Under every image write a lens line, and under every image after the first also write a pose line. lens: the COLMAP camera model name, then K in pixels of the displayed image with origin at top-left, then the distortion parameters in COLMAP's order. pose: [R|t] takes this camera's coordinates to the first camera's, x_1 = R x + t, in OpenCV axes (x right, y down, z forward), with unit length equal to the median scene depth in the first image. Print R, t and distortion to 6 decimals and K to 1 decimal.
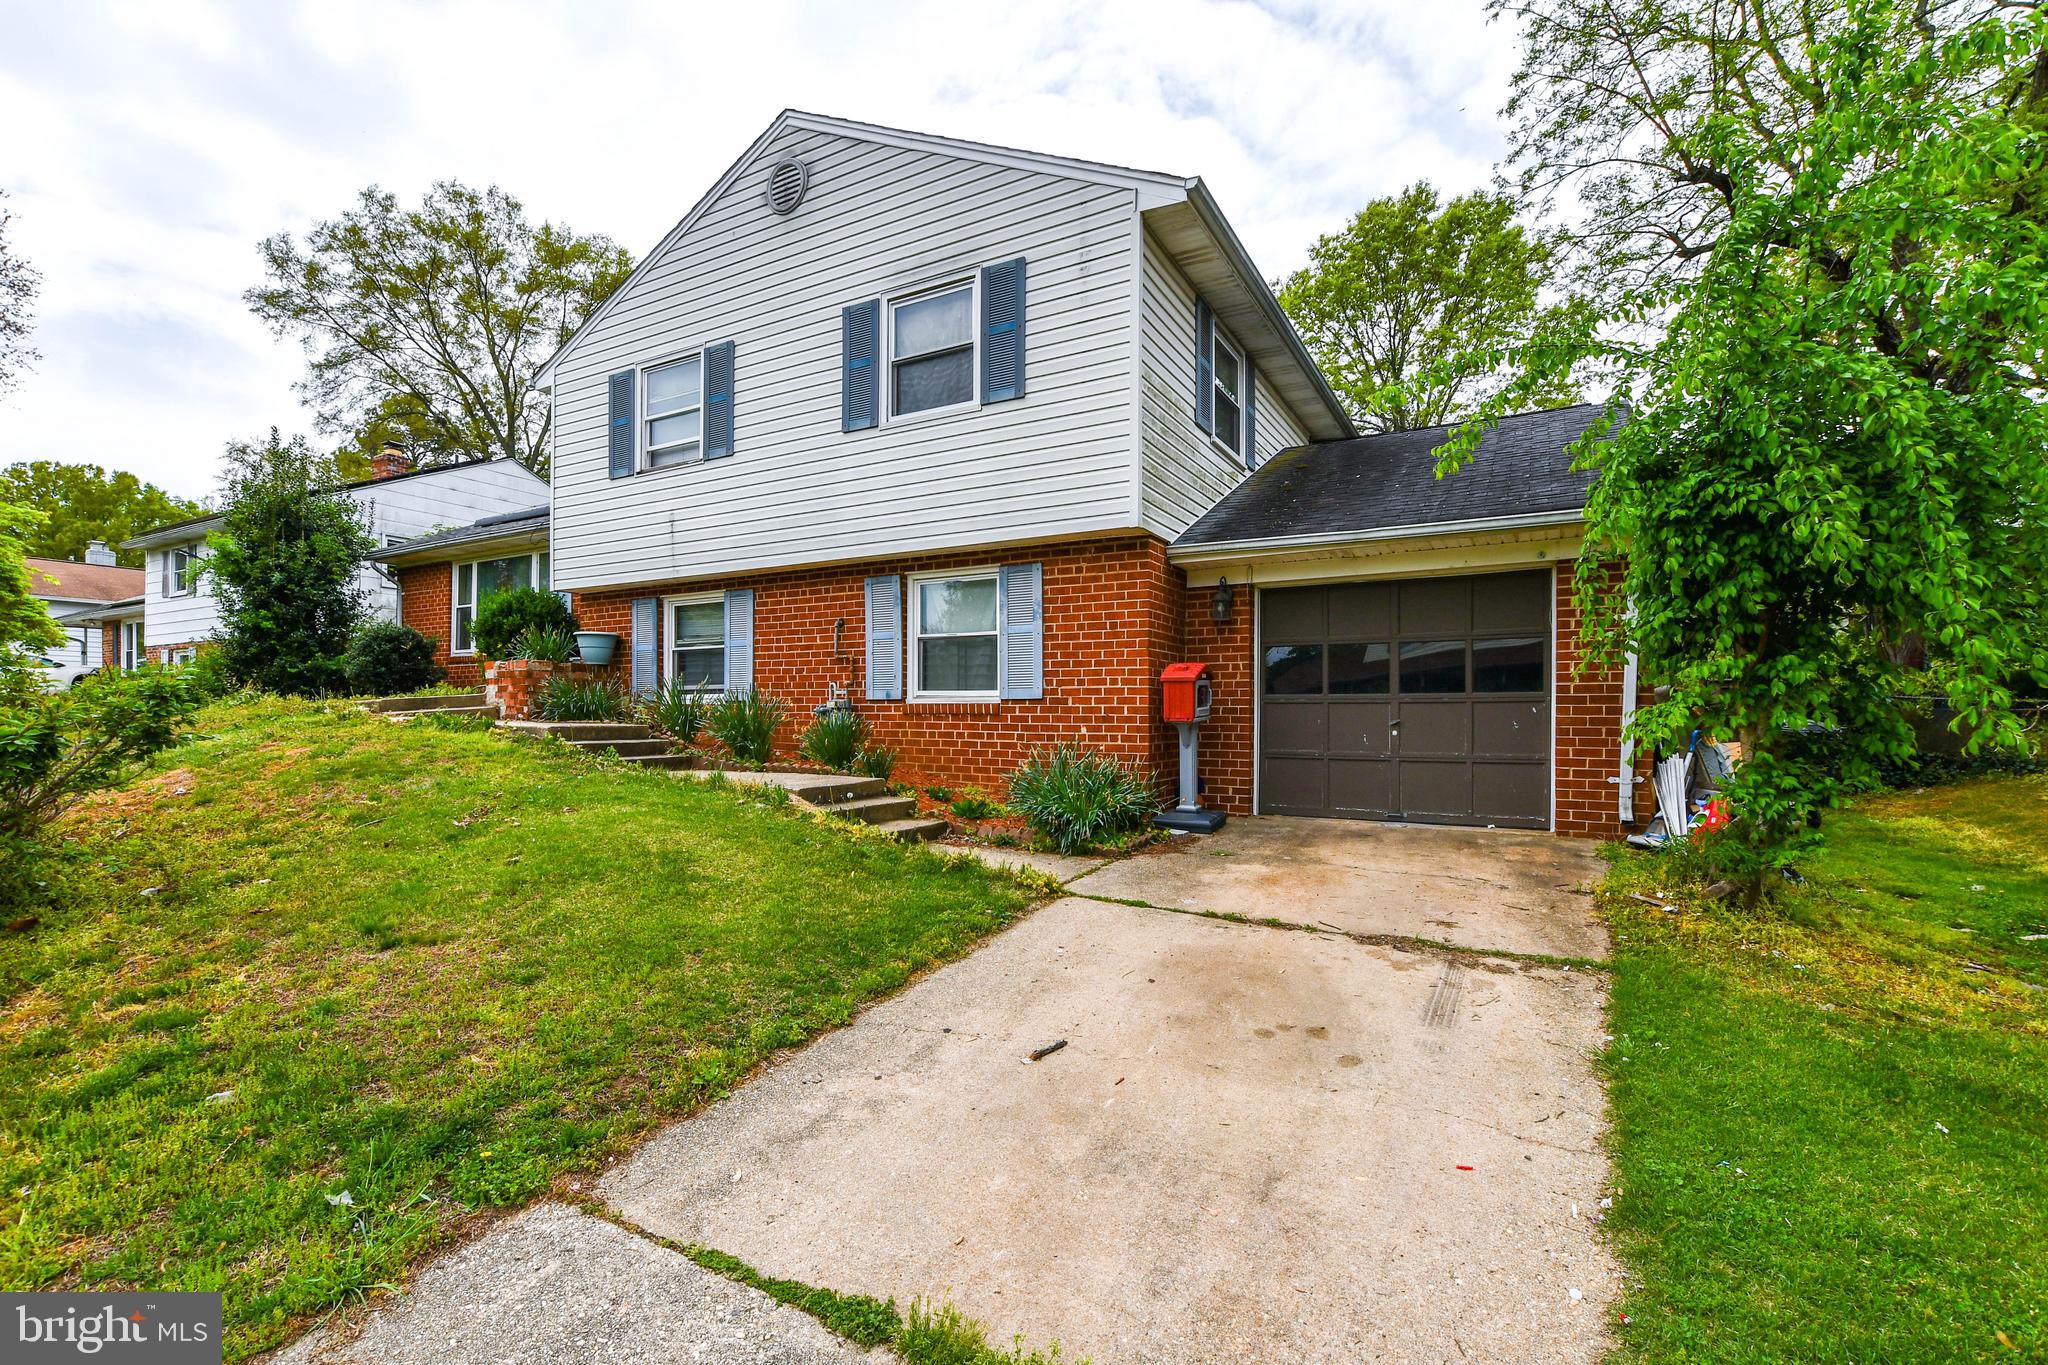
lens RADIAL K [[920.0, 0, 1012.7], [0, 920.0, 728.9], [0, 0, 1]] dist [-0.002292, 0.000012]
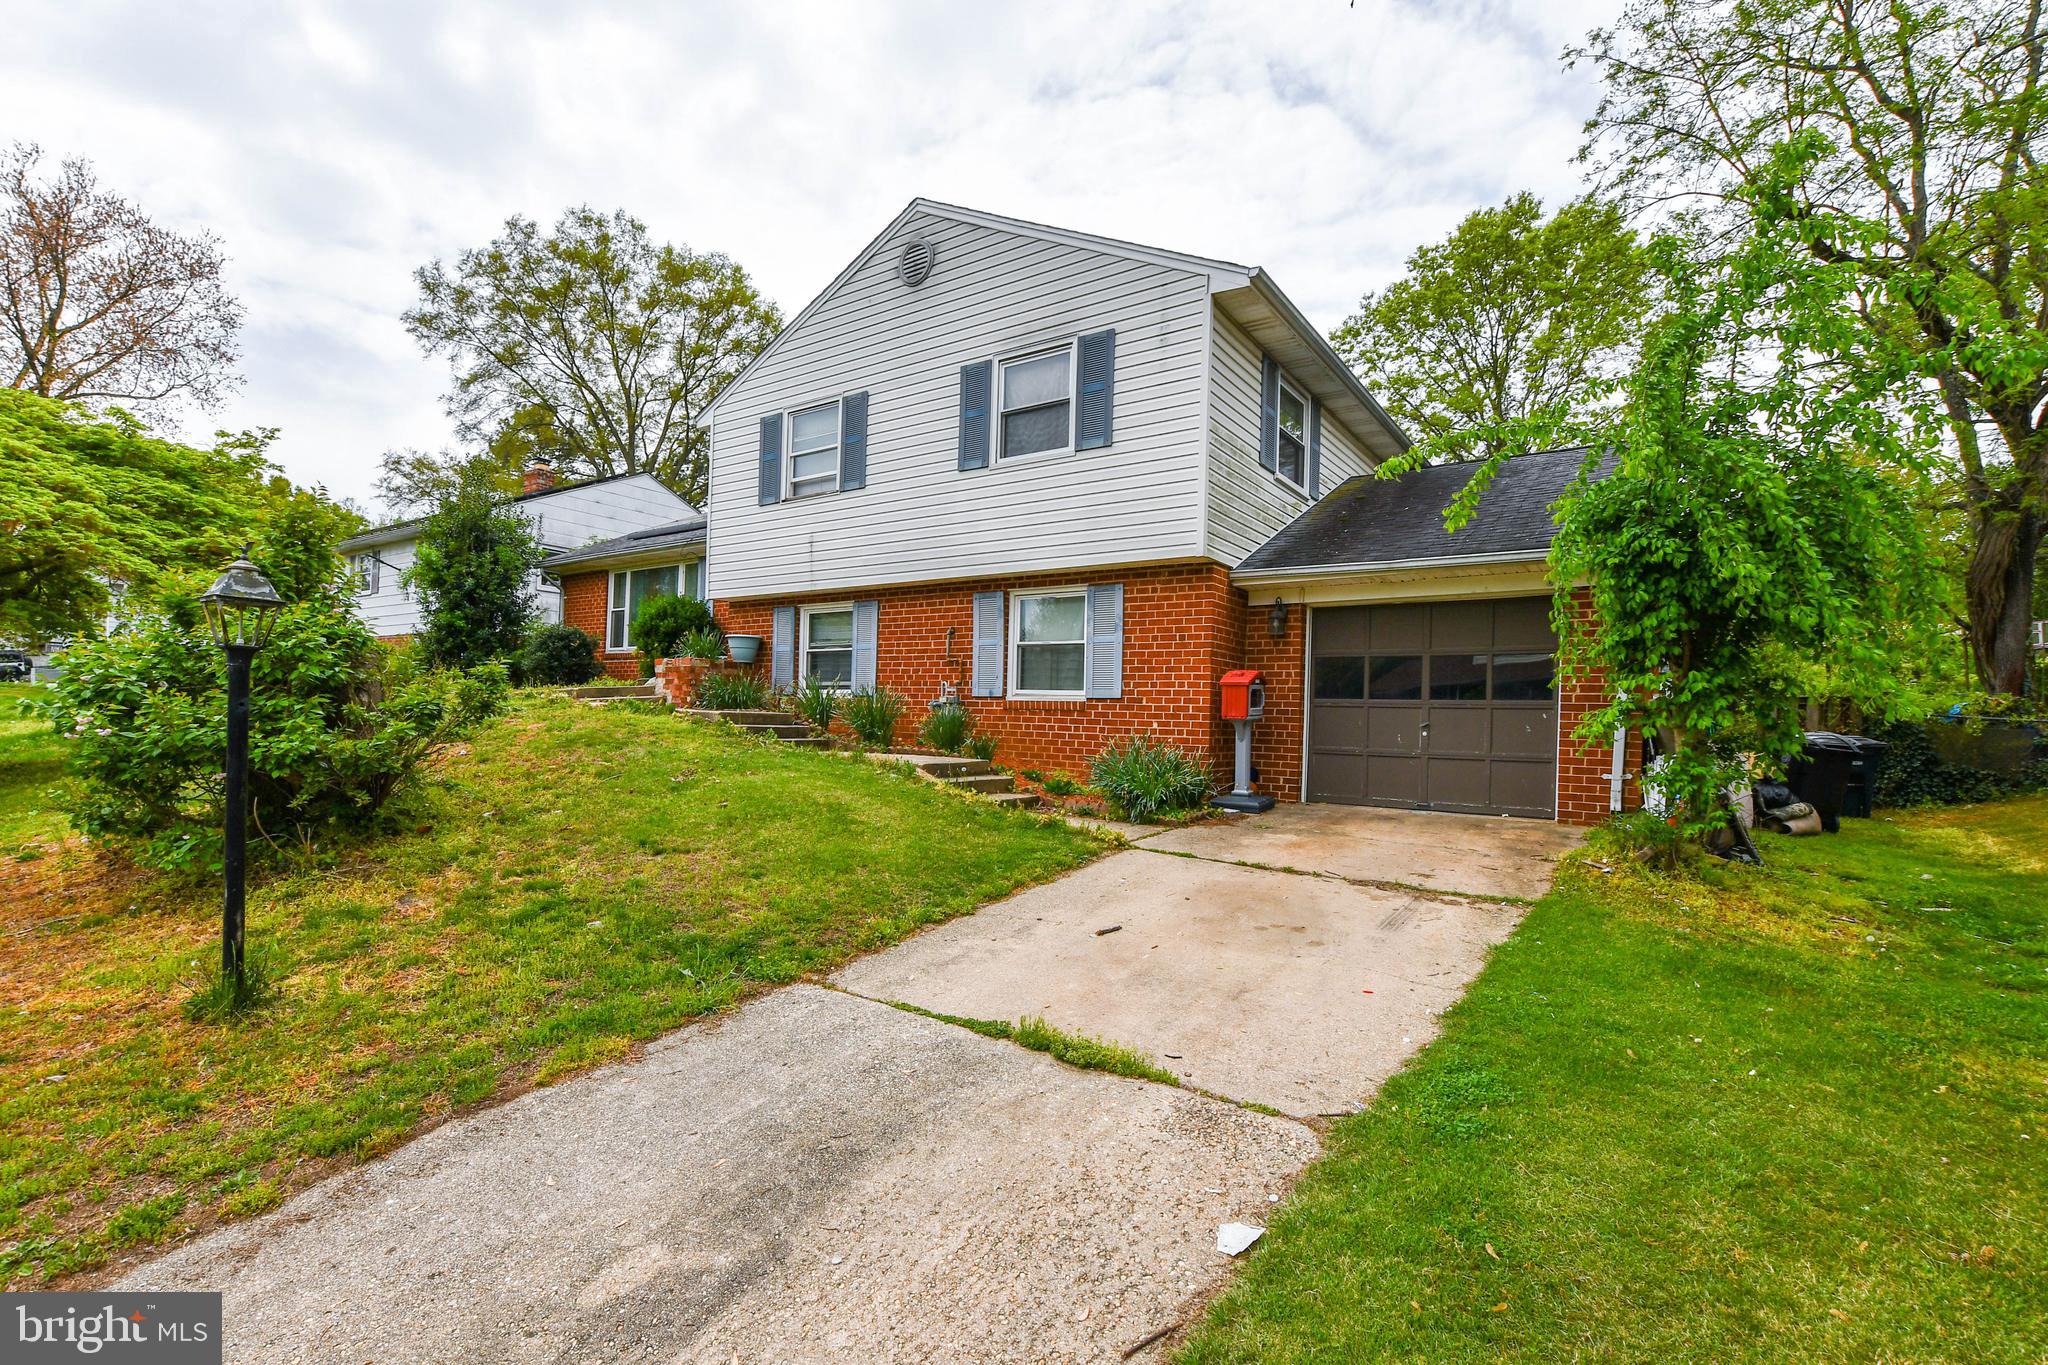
lens RADIAL K [[922.6, 0, 1029.7], [0, 922.6, 731.0], [0, 0, 1]] dist [-0.004709, -0.000234]
pose [[0.996697, 0.023523, -0.077727, 0.007698], [-0.023772, 0.999715, -0.002282, 0.014035], [0.077651, 0.004122, 0.996972, -0.181494]]
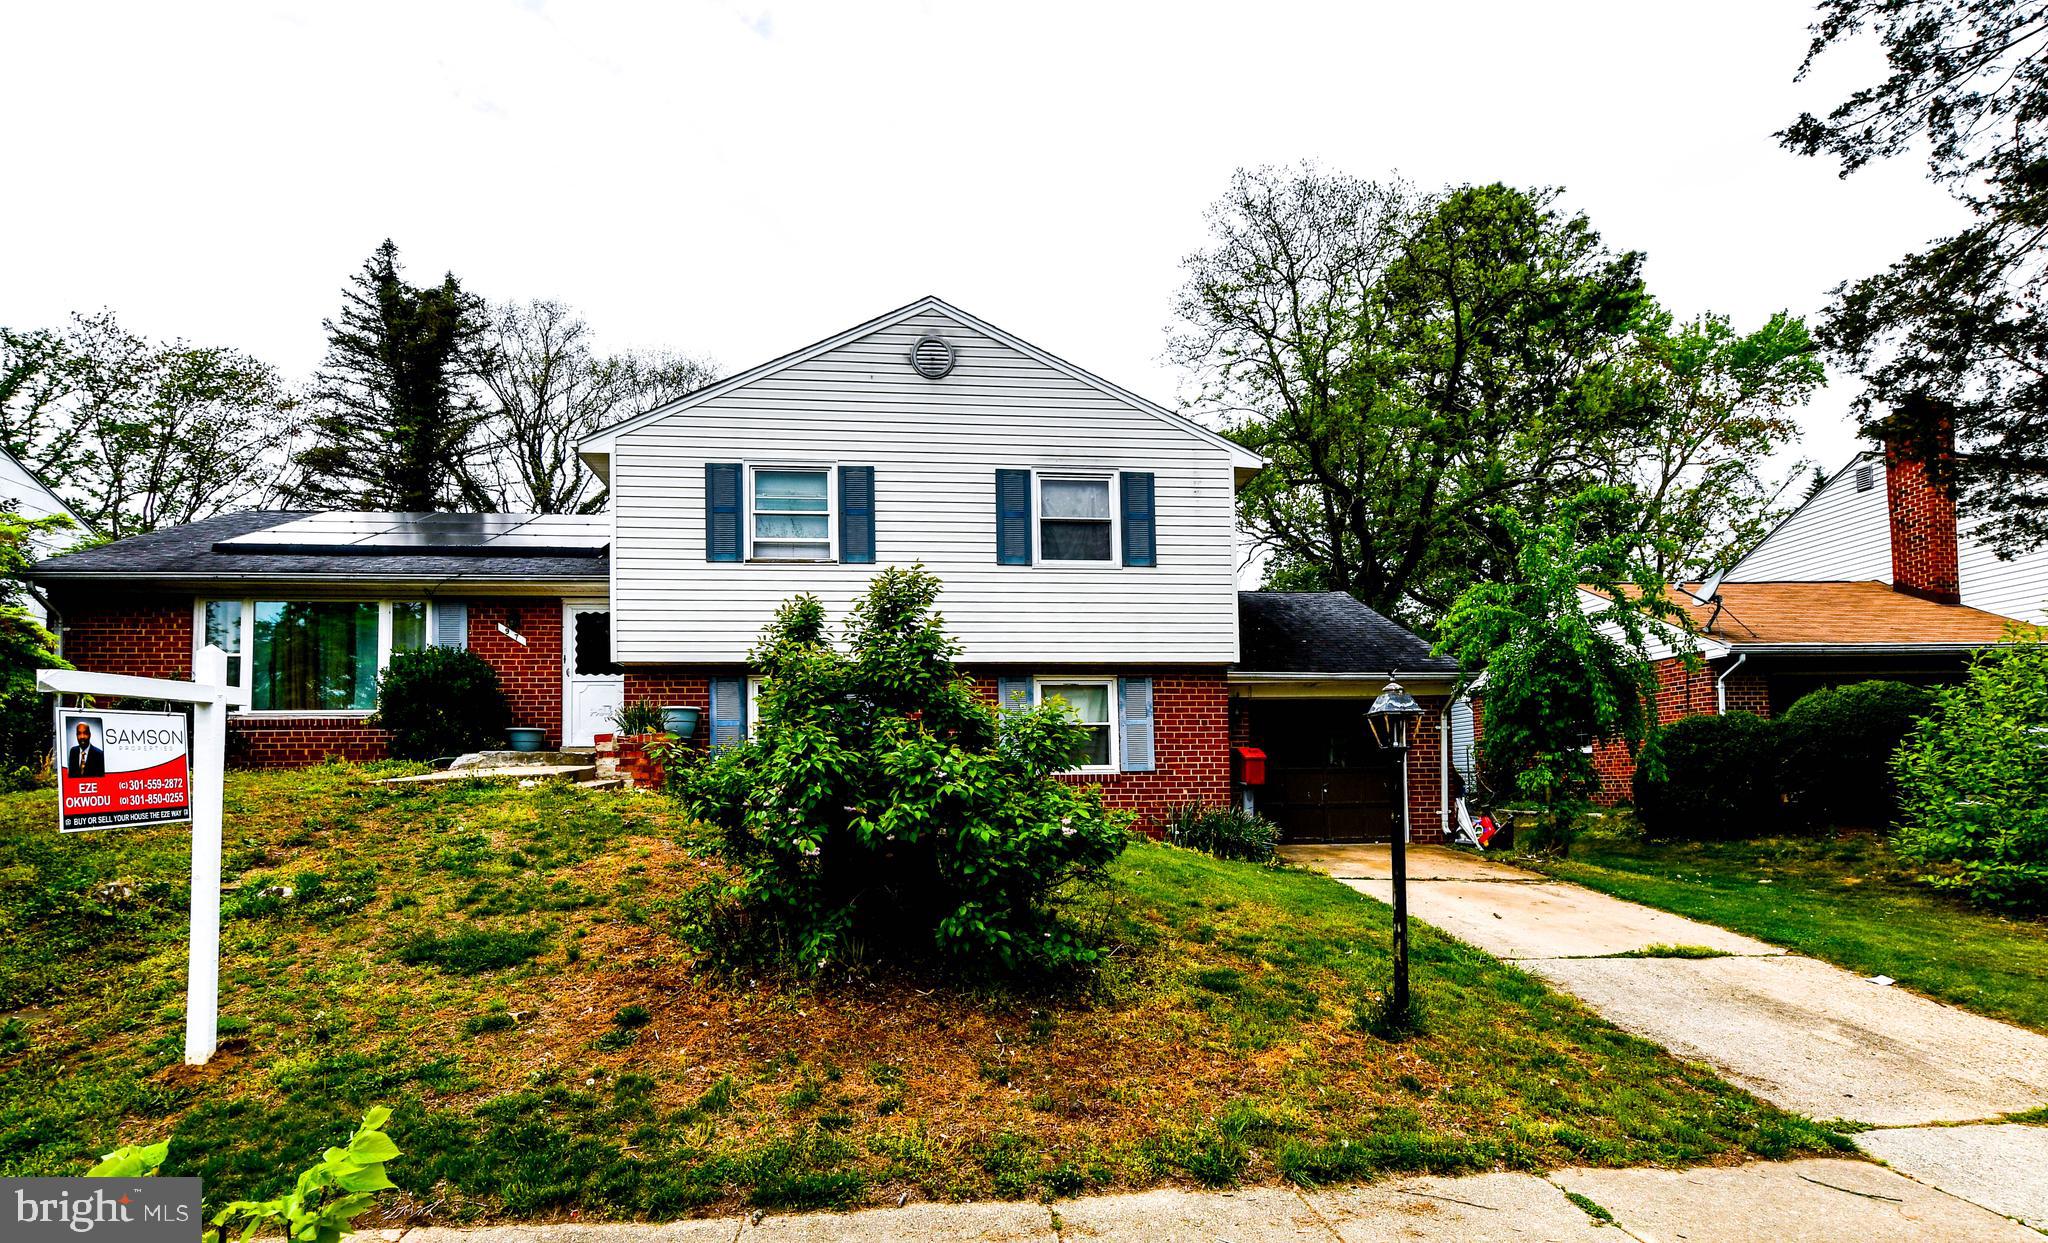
lens RADIAL K [[1004.7, 0, 1016.1], [0, 1004.7, 760.5], [0, 0, 1]] dist [0.002075, 0.001738]
pose [[0.800203, 0.007158, 0.599686, -1.015255], [0.024302, 0.998720, -0.044349, 0.014664], [-0.599237, 0.050061, 0.799005, -0.124989]]
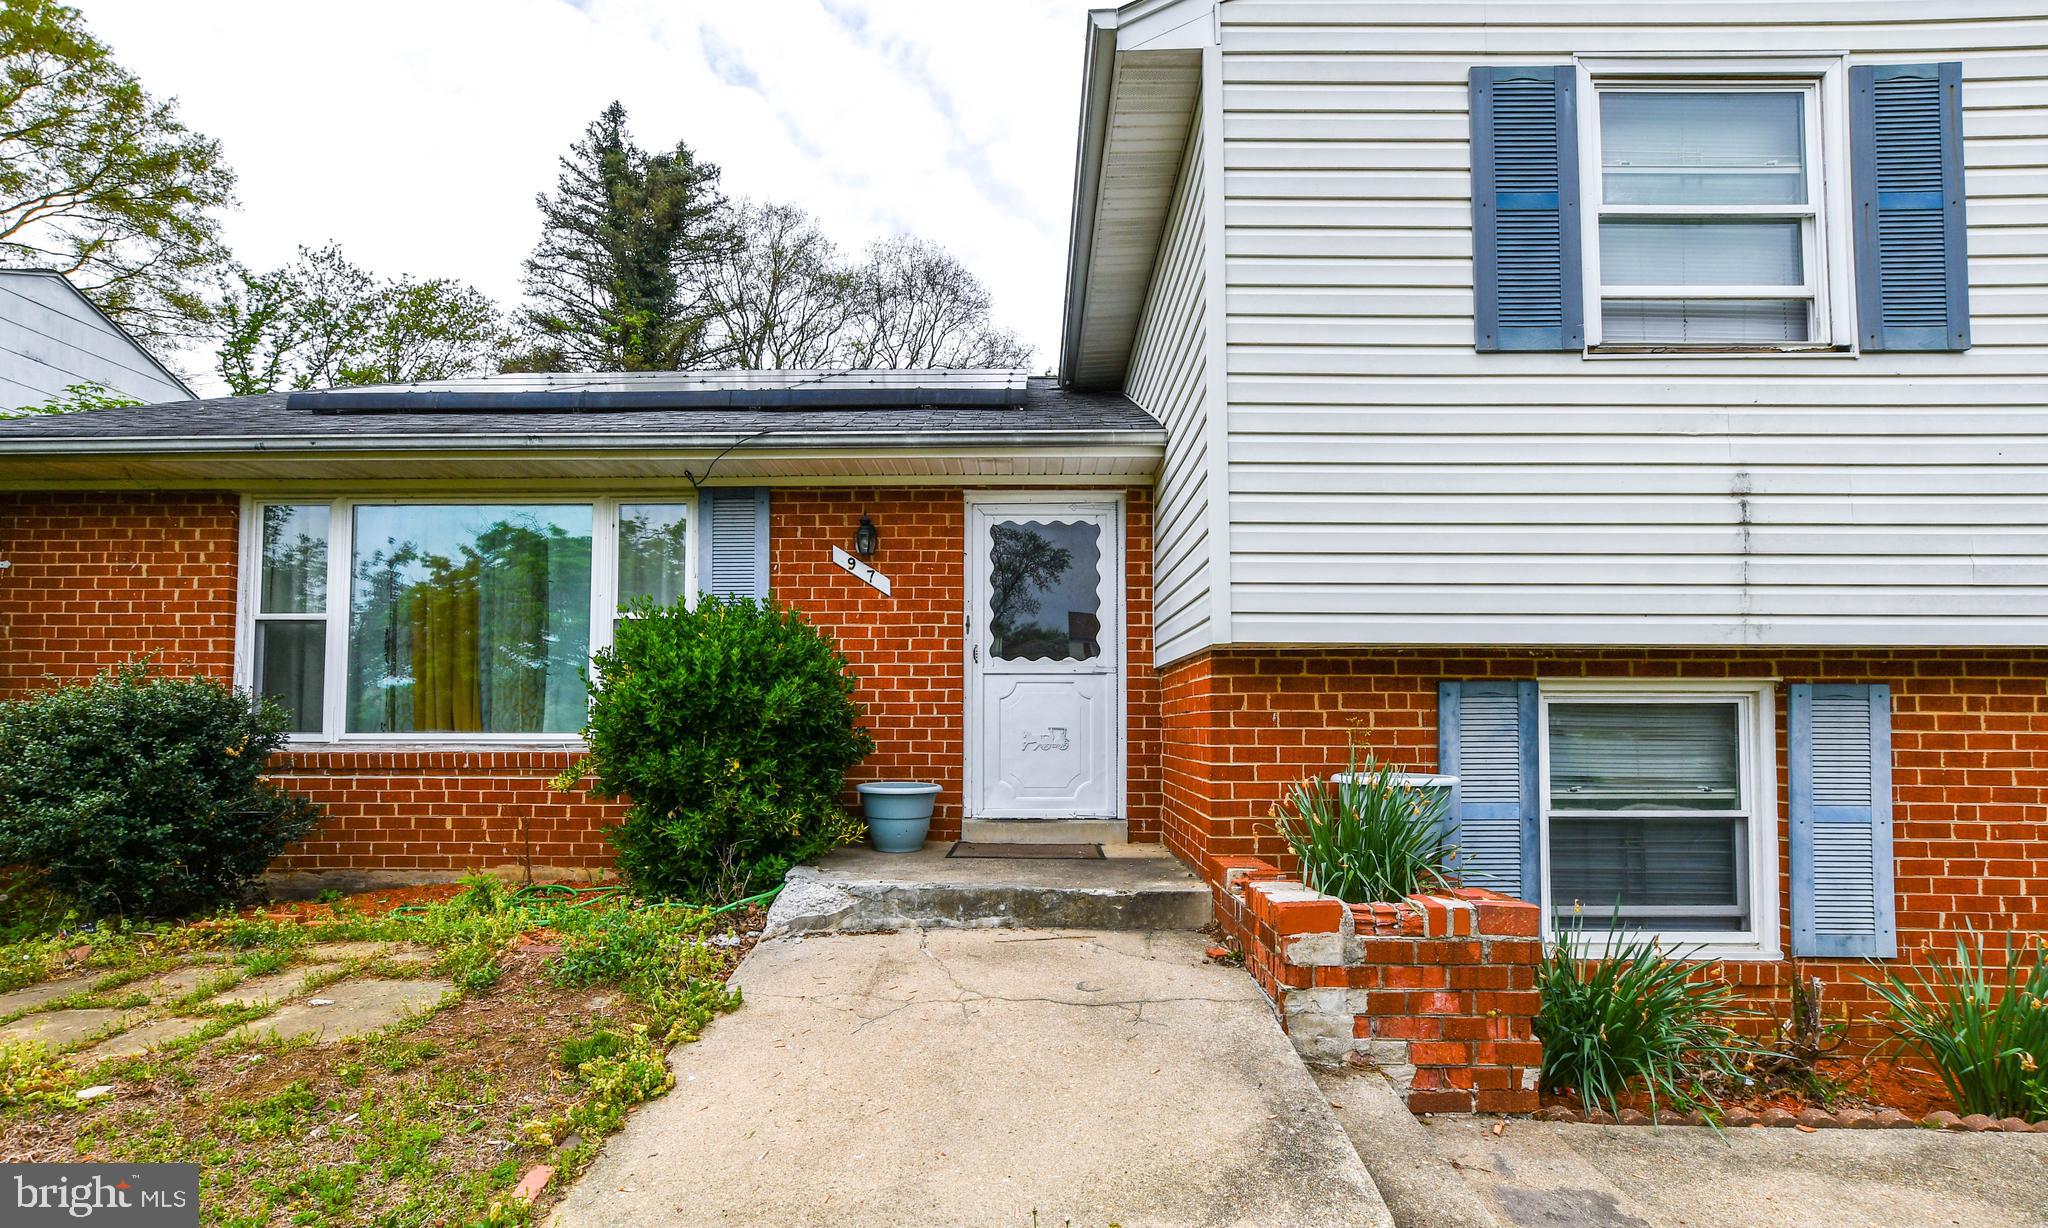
lens RADIAL K [[905.8, 0, 1013.1], [0, 905.8, 711.2], [0, 0, 1]] dist [-0.011030, 0.003864]
pose [[0.871014, 0.009486, 0.491166, -0.929550], [0.005116, 0.999584, -0.028377, -0.147893], [-0.491231, 0.027230, 0.870603, 0.952547]]
